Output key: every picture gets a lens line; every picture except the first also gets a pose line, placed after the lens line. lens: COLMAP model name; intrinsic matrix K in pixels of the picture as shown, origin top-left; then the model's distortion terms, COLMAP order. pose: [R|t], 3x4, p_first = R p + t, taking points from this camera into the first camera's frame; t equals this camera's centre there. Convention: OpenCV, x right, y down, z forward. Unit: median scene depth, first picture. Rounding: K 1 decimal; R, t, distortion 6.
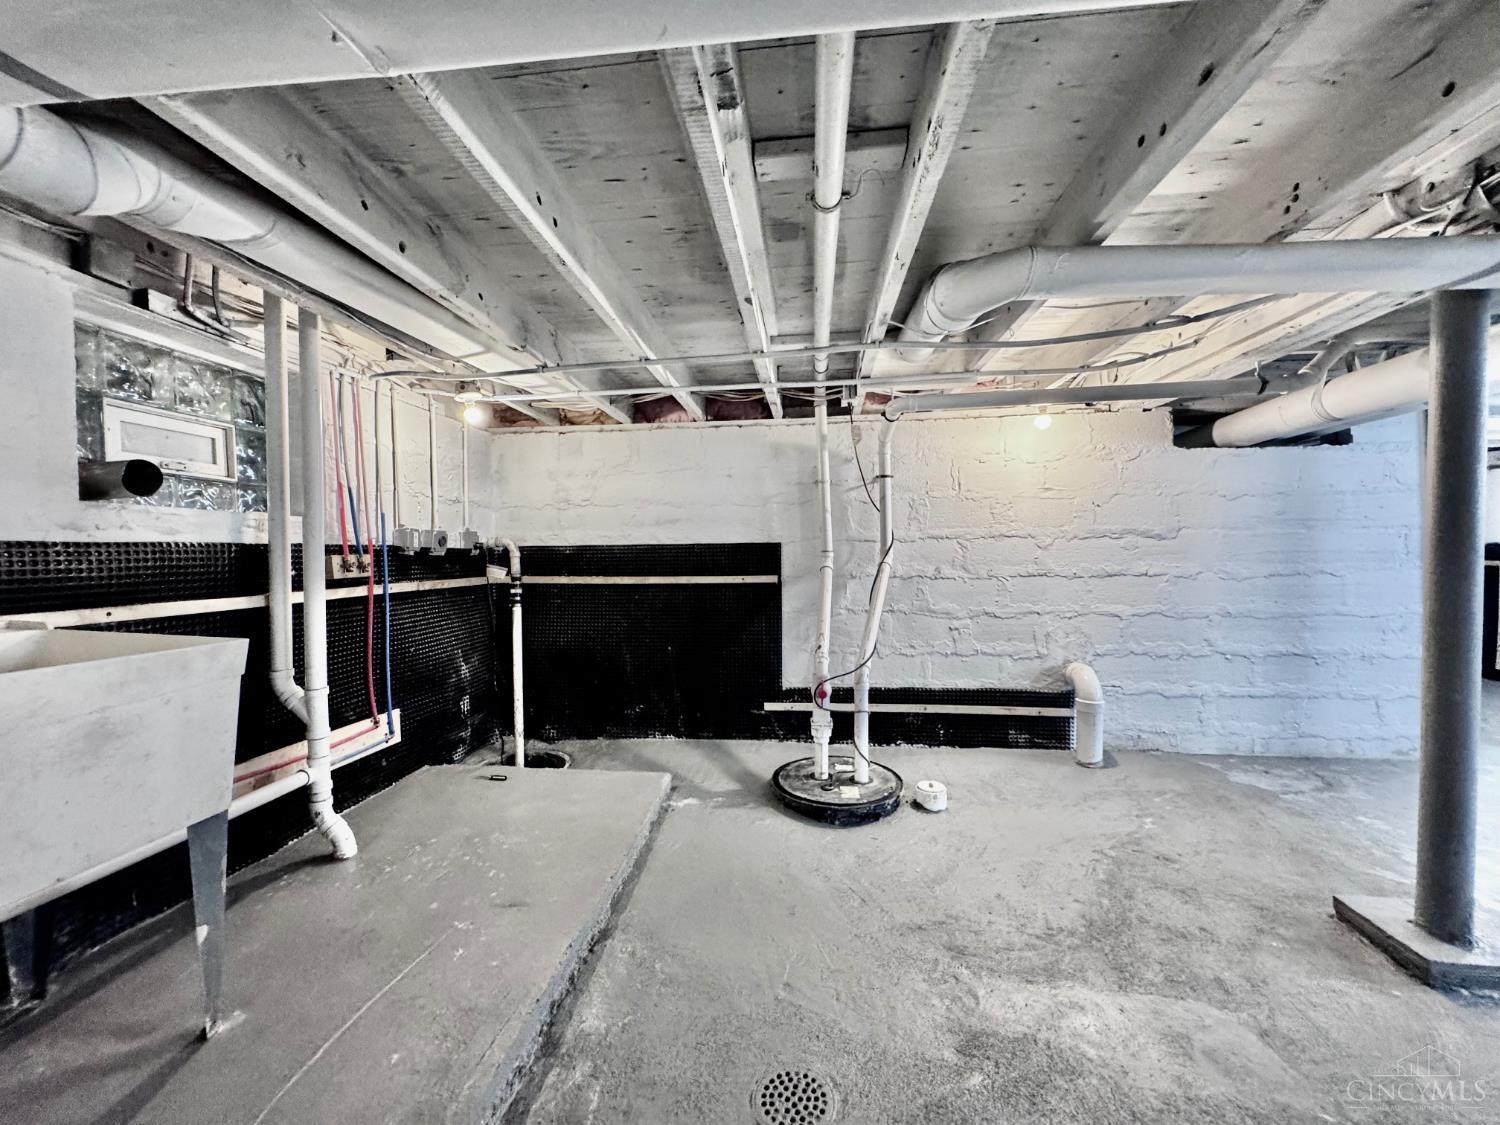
lens RADIAL K [[602.5, 0, 747.2], [0, 602.5, 557.7], [0, 0, 1]] dist [-0.006699, 0.000739]
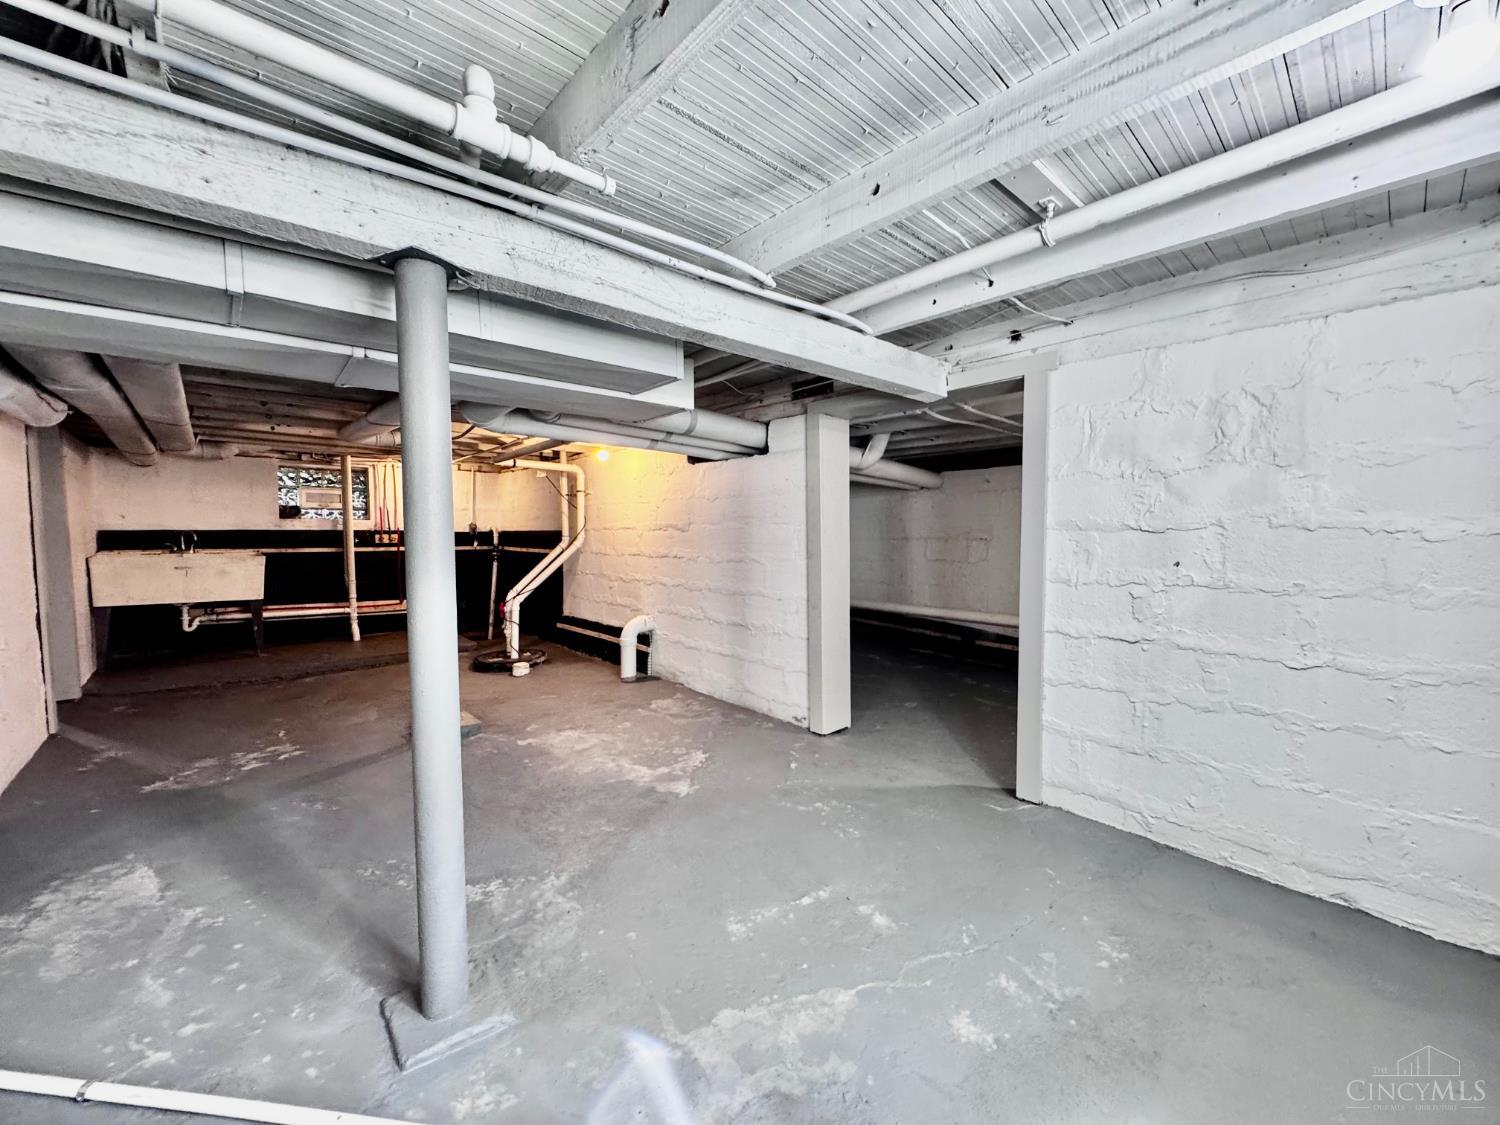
lens RADIAL K [[602.5, 0, 756.9], [0, 602.5, 565.5], [0, 0, 1]] dist [-0.006699, 0.000739]
pose [[0.757095, 0.048303, -0.651517, 1.762486], [-0.019123, 0.998474, 0.051804, -0.028173], [0.653025, -0.026761, 0.756863, 0.075035]]
